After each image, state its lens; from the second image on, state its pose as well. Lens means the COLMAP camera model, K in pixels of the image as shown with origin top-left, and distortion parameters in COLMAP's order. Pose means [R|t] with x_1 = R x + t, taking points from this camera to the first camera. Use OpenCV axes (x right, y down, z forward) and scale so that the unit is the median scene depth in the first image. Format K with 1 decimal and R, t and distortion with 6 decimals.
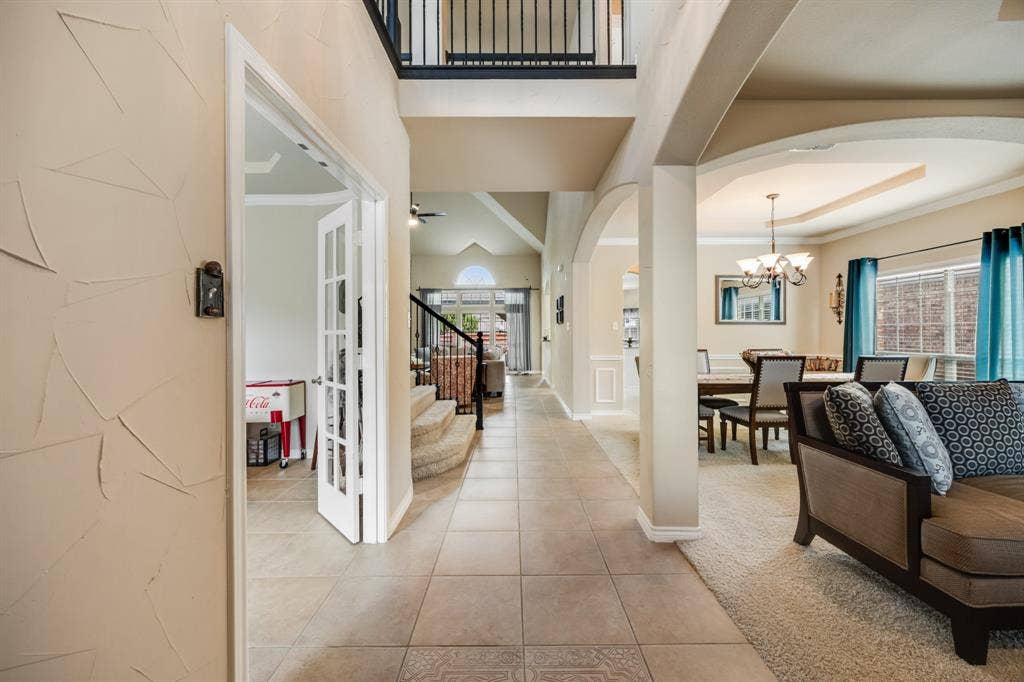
lens RADIAL K [[391.4, 0, 515.5], [0, 391.4, 336.5], [0, 0, 1]] dist [-0.000207, -0.000170]
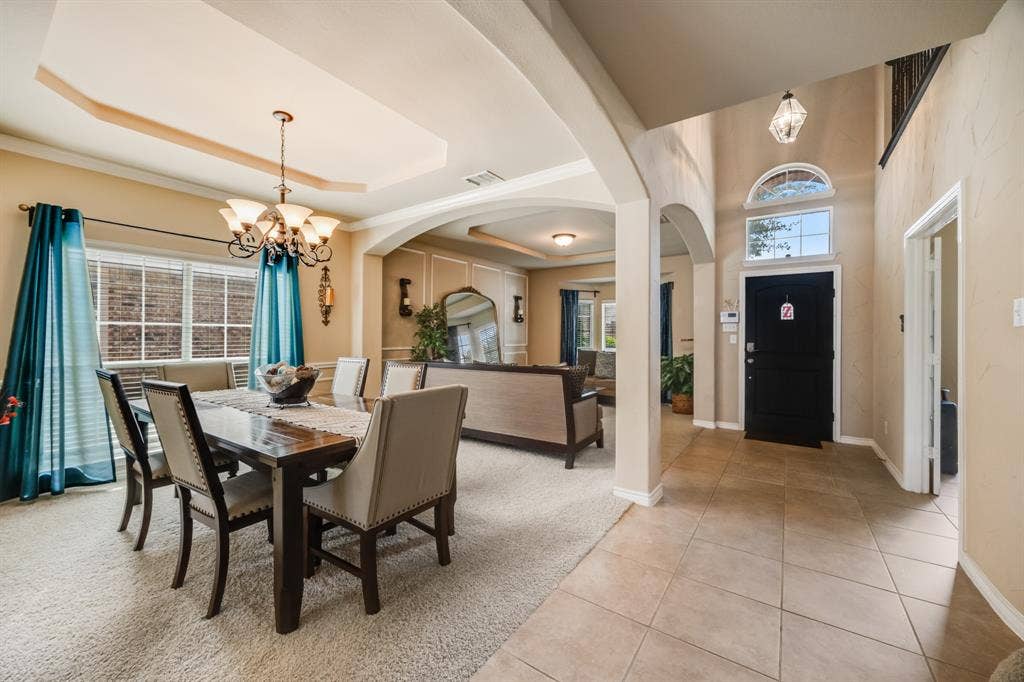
lens RADIAL K [[391.4, 0, 515.5], [0, 391.4, 336.5], [0, 0, 1]] dist [-0.000207, -0.000170]
pose [[-0.815810, 0.002871, 0.578313, -0.004038], [0.008217, 0.999944, 0.006626, -0.005856], [-0.578262, 0.010158, -0.815788, 1.000598]]
